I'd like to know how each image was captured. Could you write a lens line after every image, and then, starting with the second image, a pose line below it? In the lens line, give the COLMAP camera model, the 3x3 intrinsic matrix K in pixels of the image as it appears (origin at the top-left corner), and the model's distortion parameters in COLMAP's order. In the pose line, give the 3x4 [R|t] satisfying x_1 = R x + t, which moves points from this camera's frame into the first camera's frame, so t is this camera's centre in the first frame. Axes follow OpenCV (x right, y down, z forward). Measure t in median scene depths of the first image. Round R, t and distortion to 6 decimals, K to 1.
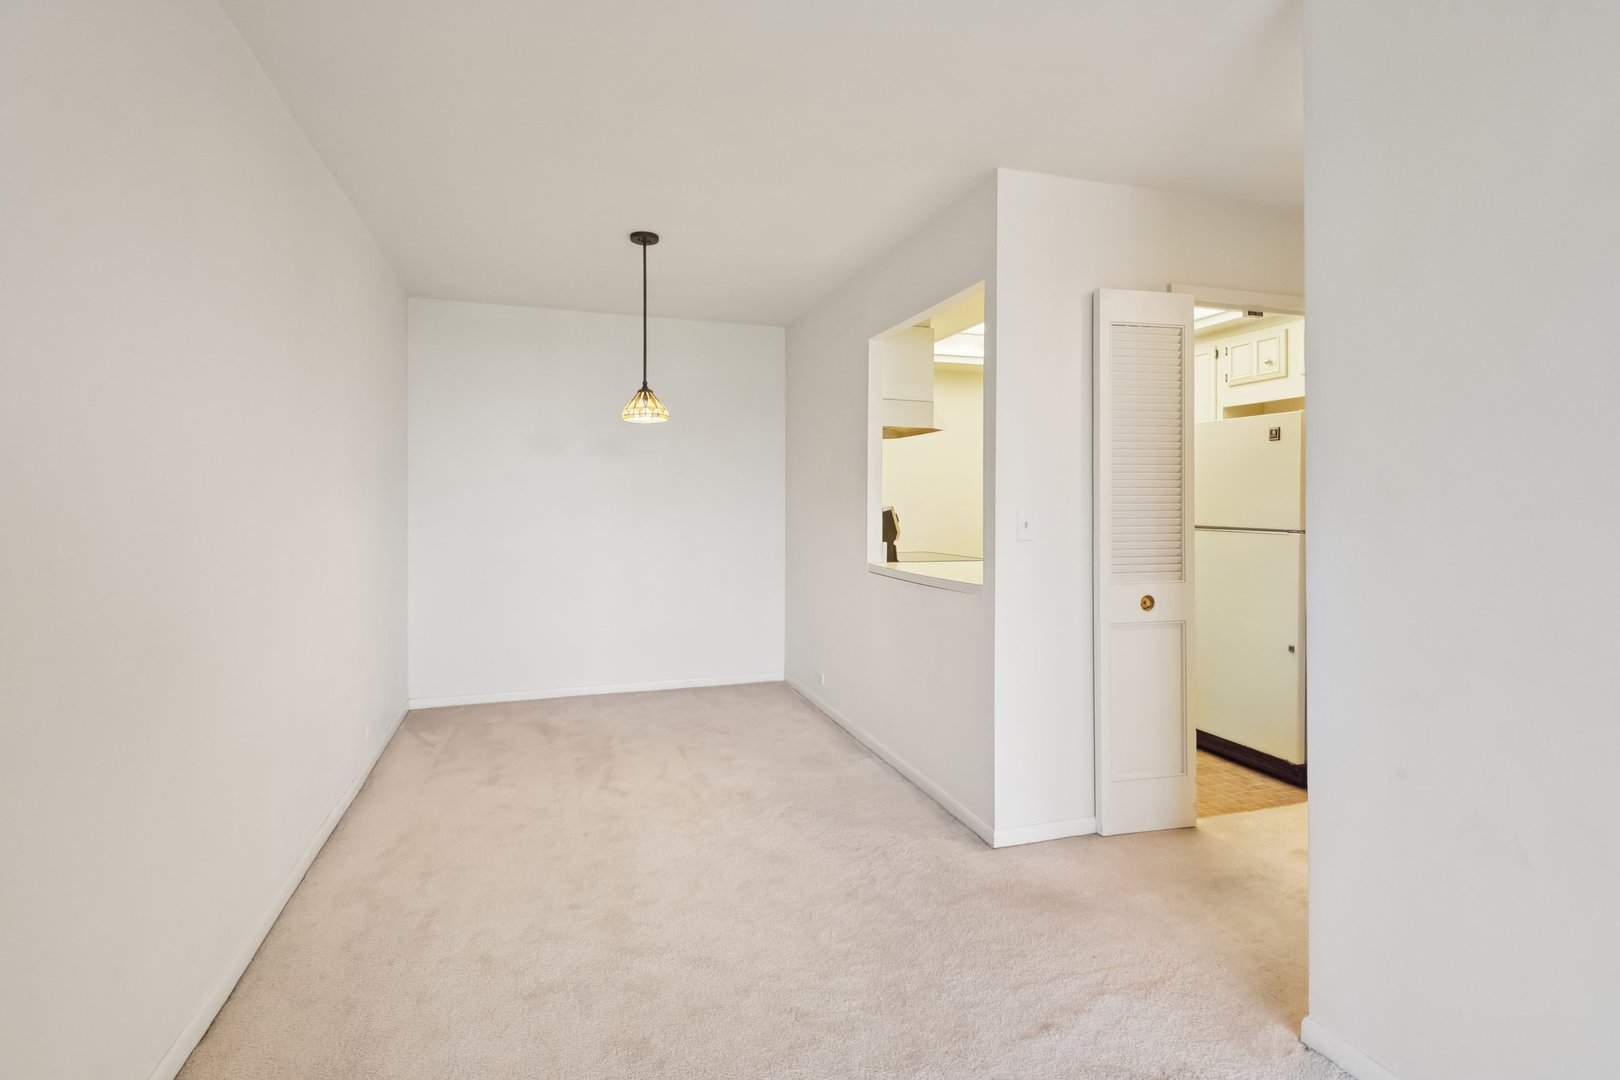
lens RADIAL K [[747.4, 0, 773.6], [0, 747.4, 502.9], [0, 0, 1]] dist [-0.000643, -0.000073]
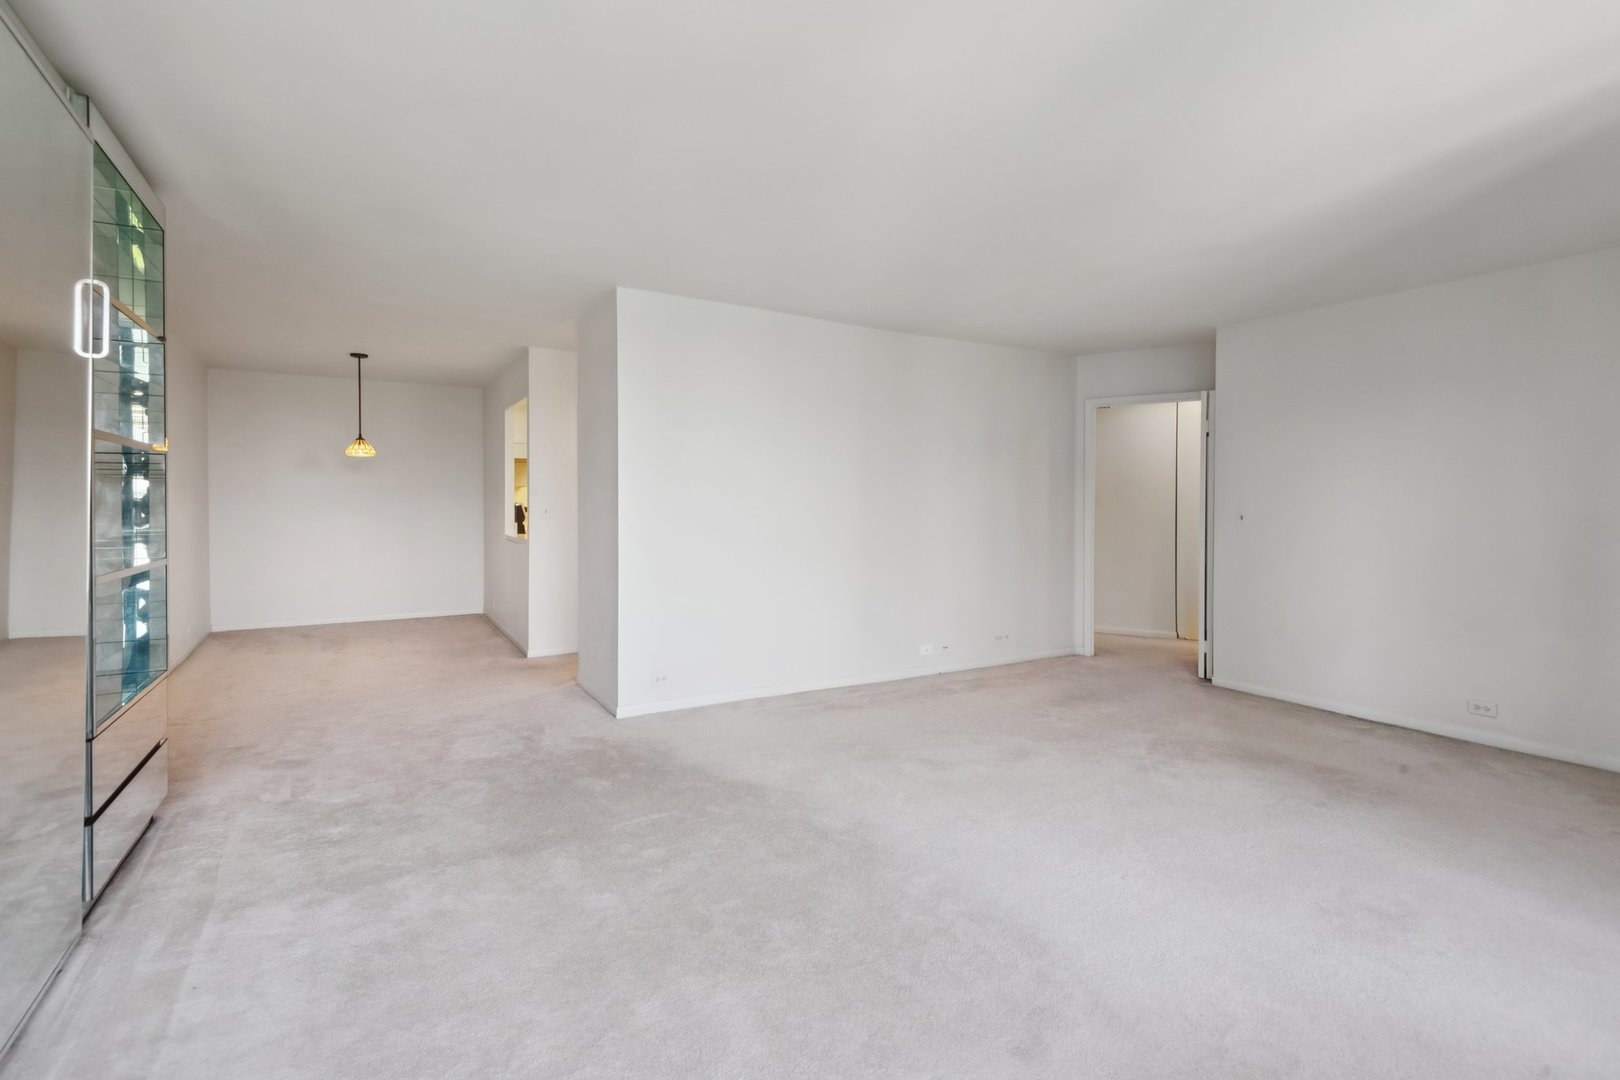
lens RADIAL K [[747.4, 0, 773.6], [0, 747.4, 502.9], [0, 0, 1]] dist [-0.000643, -0.000073]
pose [[0.977958, 0.015733, 0.208210, 0.369134], [-0.014967, 0.999874, -0.005253, 0.005308], [-0.208267, 0.002021, 0.978070, -0.862310]]
